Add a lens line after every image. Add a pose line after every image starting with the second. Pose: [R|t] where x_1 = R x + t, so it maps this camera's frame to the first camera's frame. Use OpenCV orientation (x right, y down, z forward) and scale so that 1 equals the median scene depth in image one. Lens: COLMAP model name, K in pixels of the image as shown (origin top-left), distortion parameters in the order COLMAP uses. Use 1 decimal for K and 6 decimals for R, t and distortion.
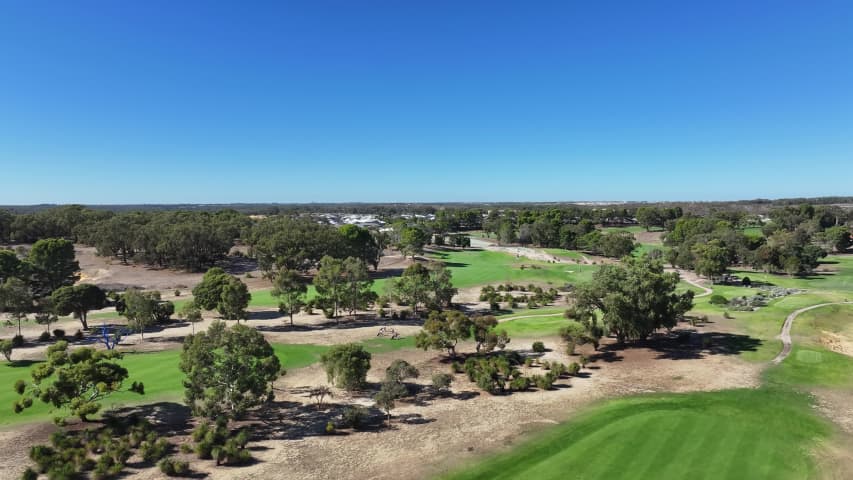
lens RADIAL K [[594.7, 0, 428.8], [0, 594.7, 239.7], [0, 0, 1]] dist [-0.001638, 0.008678]
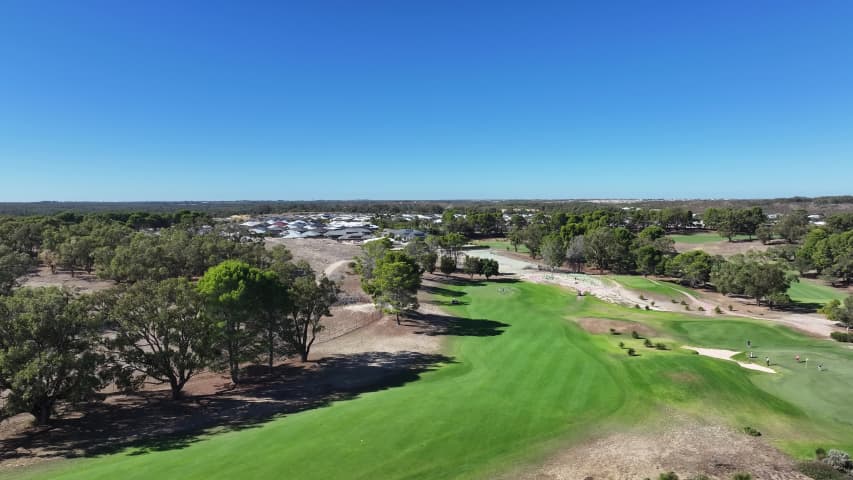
lens RADIAL K [[594.7, 0, 428.8], [0, 594.7, 239.7], [0, 0, 1]] dist [-0.001638, 0.008678]
pose [[0.999922, 0.002065, -0.012314, 0.004419], [-0.002003, 0.999985, 0.005058, -0.024382], [0.012324, -0.005033, 0.999911, 0.329679]]
